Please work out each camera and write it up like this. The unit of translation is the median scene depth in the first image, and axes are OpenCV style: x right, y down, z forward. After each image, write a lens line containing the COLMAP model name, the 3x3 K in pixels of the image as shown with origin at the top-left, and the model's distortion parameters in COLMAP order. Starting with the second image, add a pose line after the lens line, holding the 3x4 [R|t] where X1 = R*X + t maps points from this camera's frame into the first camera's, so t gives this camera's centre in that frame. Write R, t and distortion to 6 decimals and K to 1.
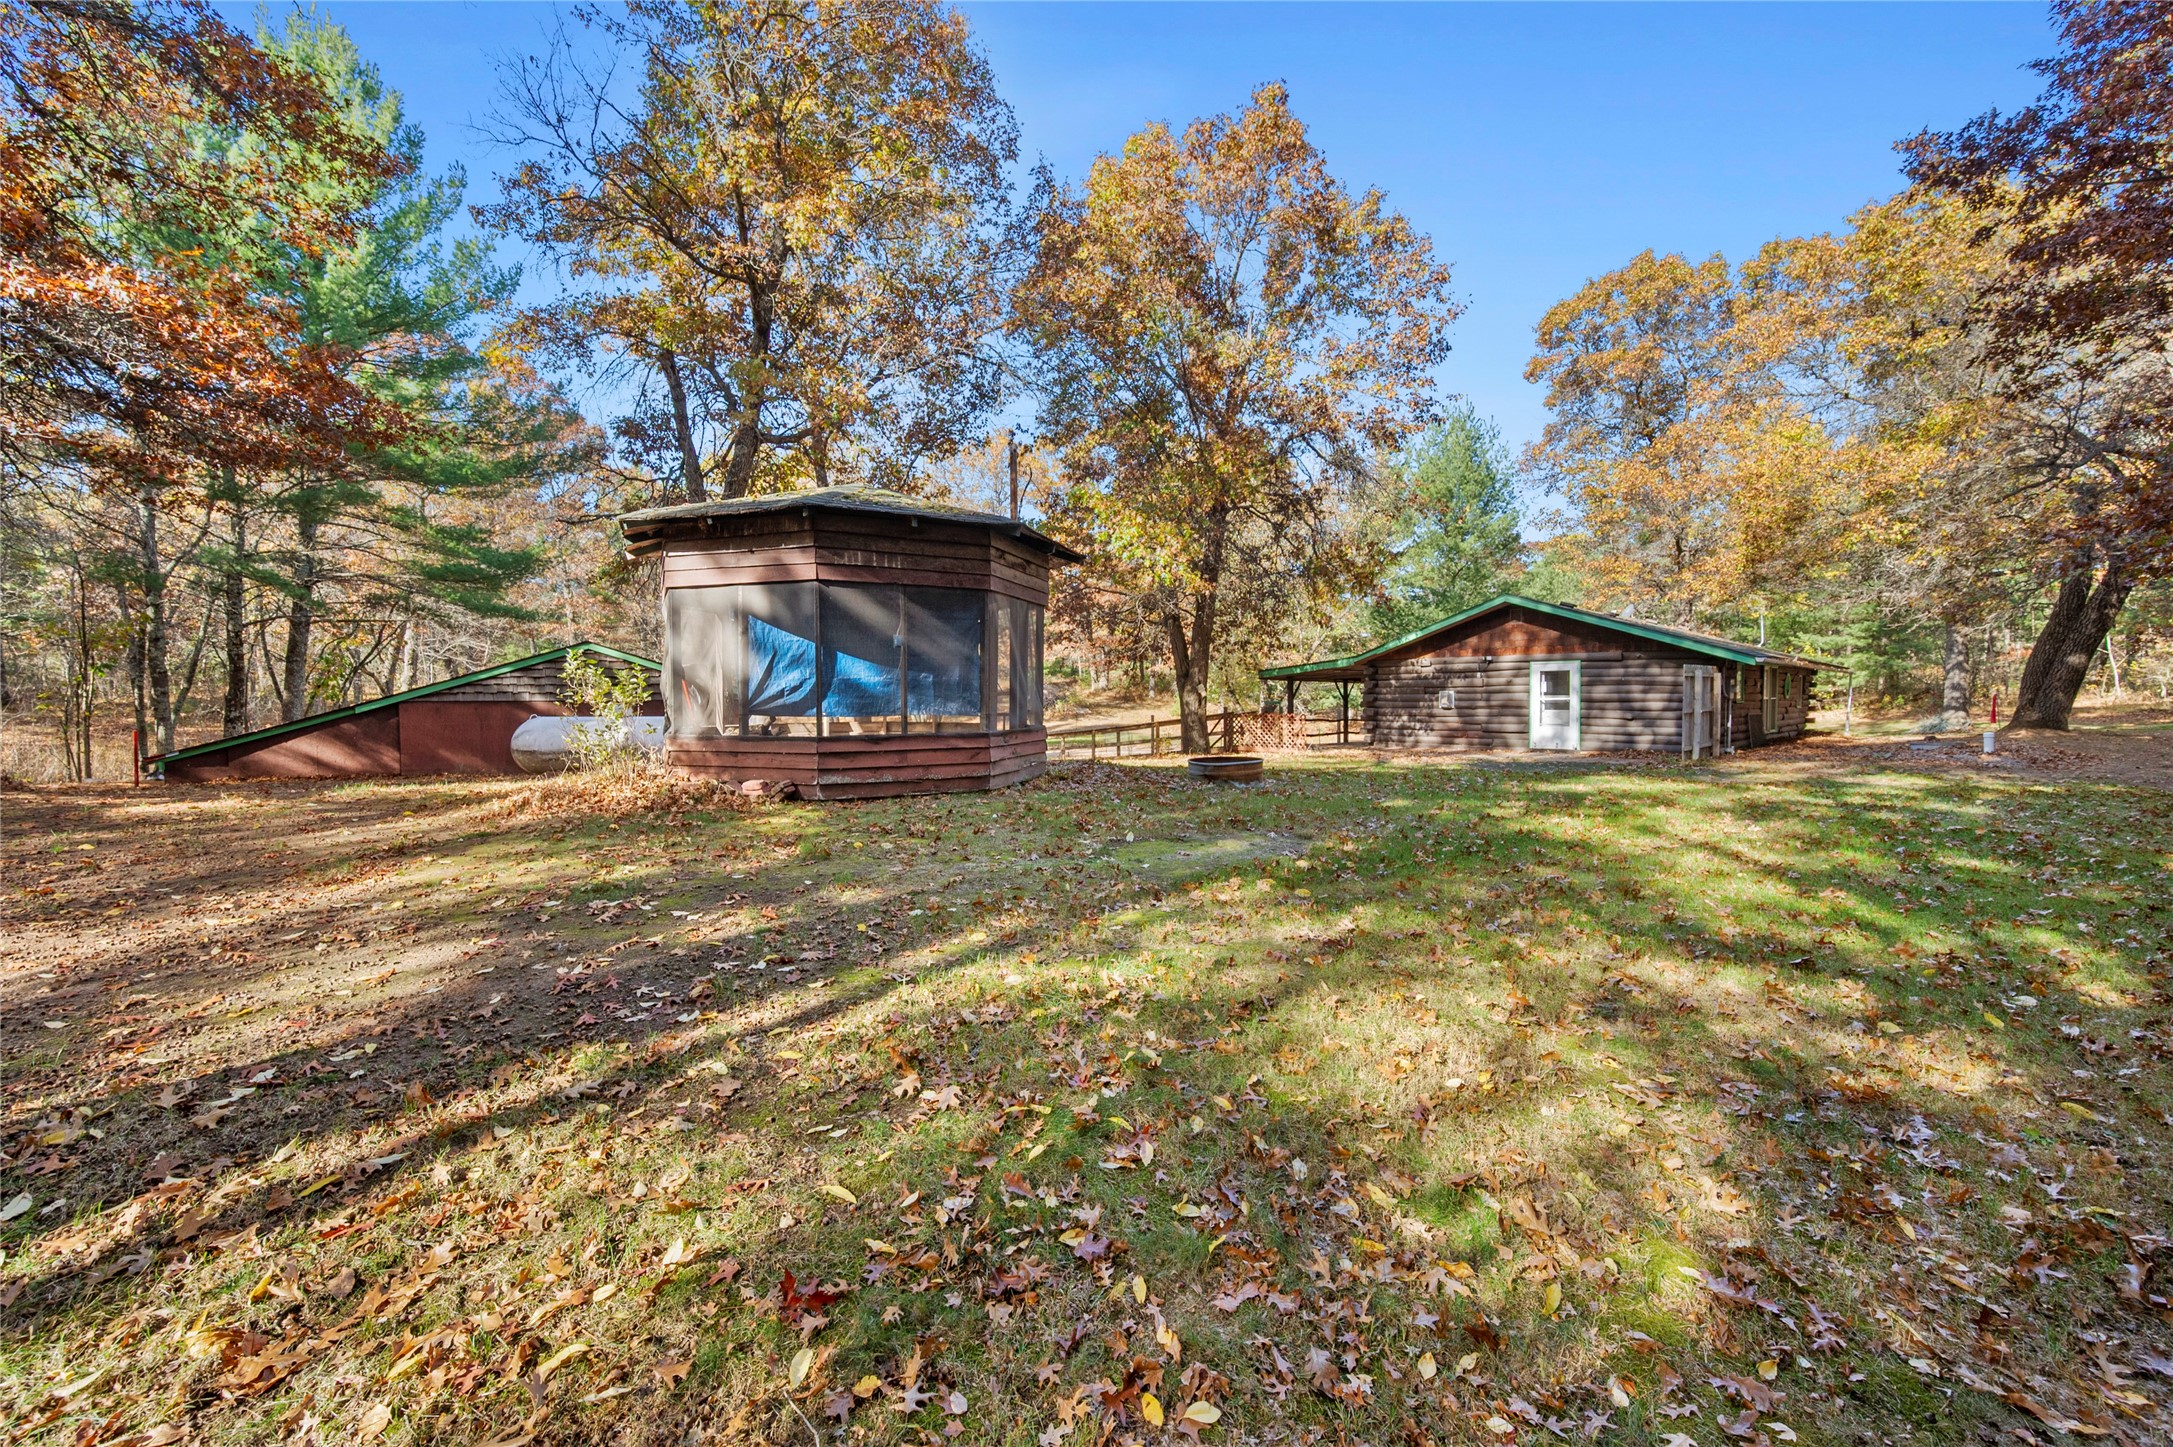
lens RADIAL K [[866.7, 0, 1077.9], [0, 866.7, 723.5], [0, 0, 1]] dist [-0.007388, 0.001327]
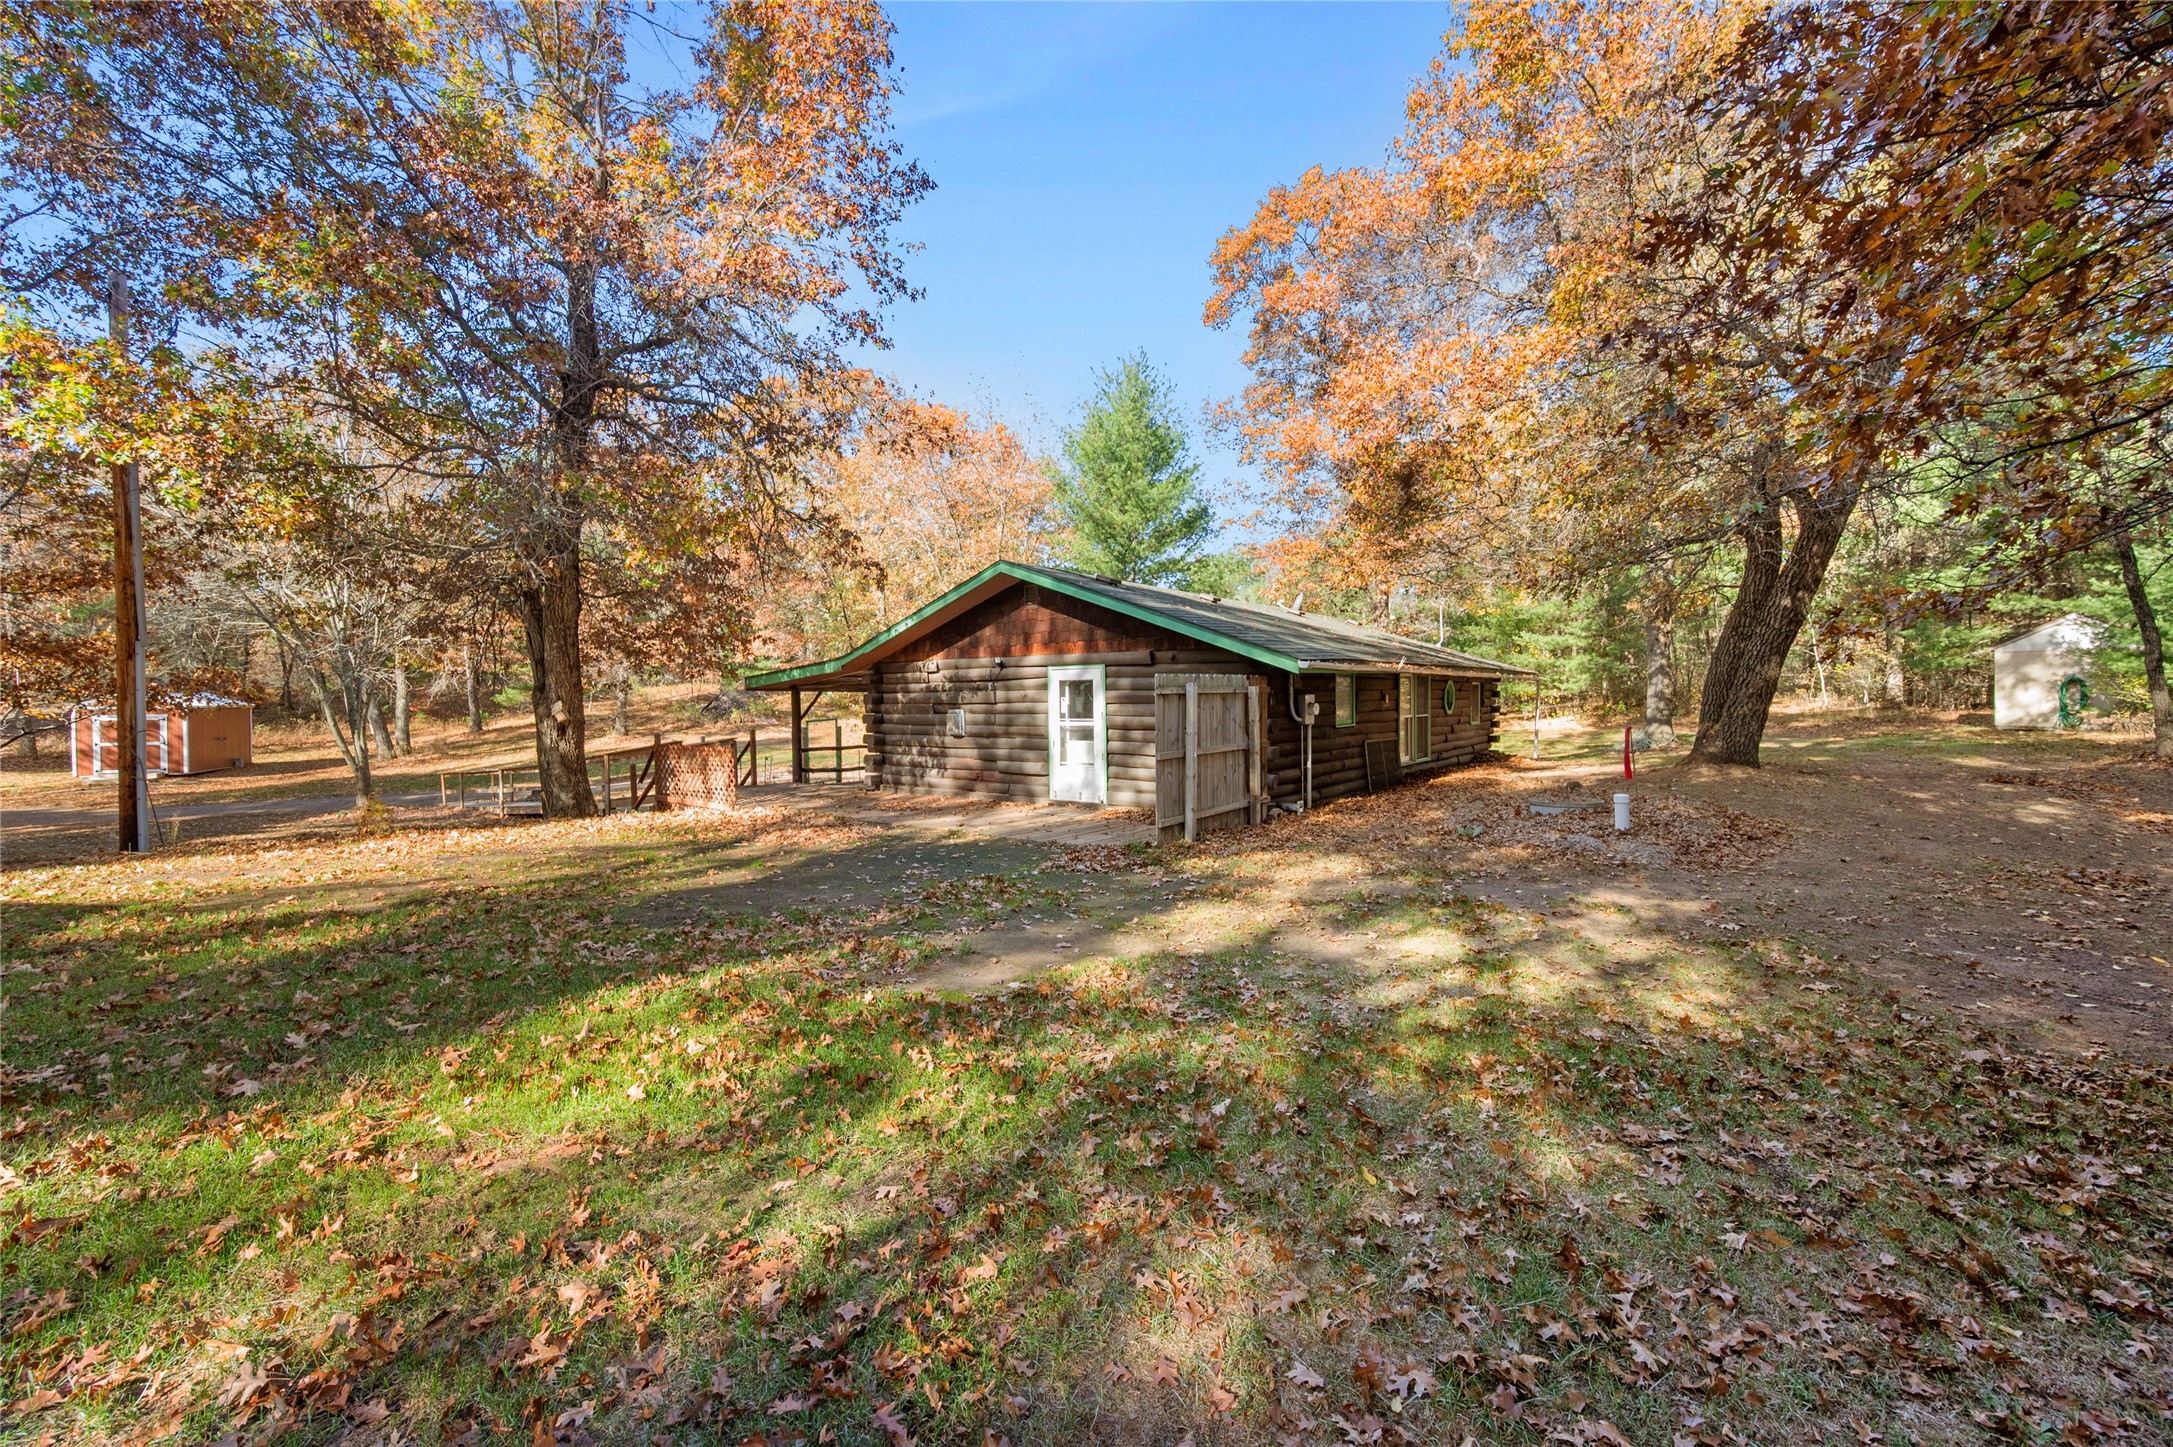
lens RADIAL K [[866.7, 0, 1092.7], [0, 866.7, 703.2], [0, 0, 1]] dist [-0.007388, 0.001327]
pose [[0.984785, -0.008111, 0.173587, 0.420551], [0.012538, 0.999623, -0.024420, -0.026371], [-0.173324, 0.026225, 0.984516, 0.343601]]
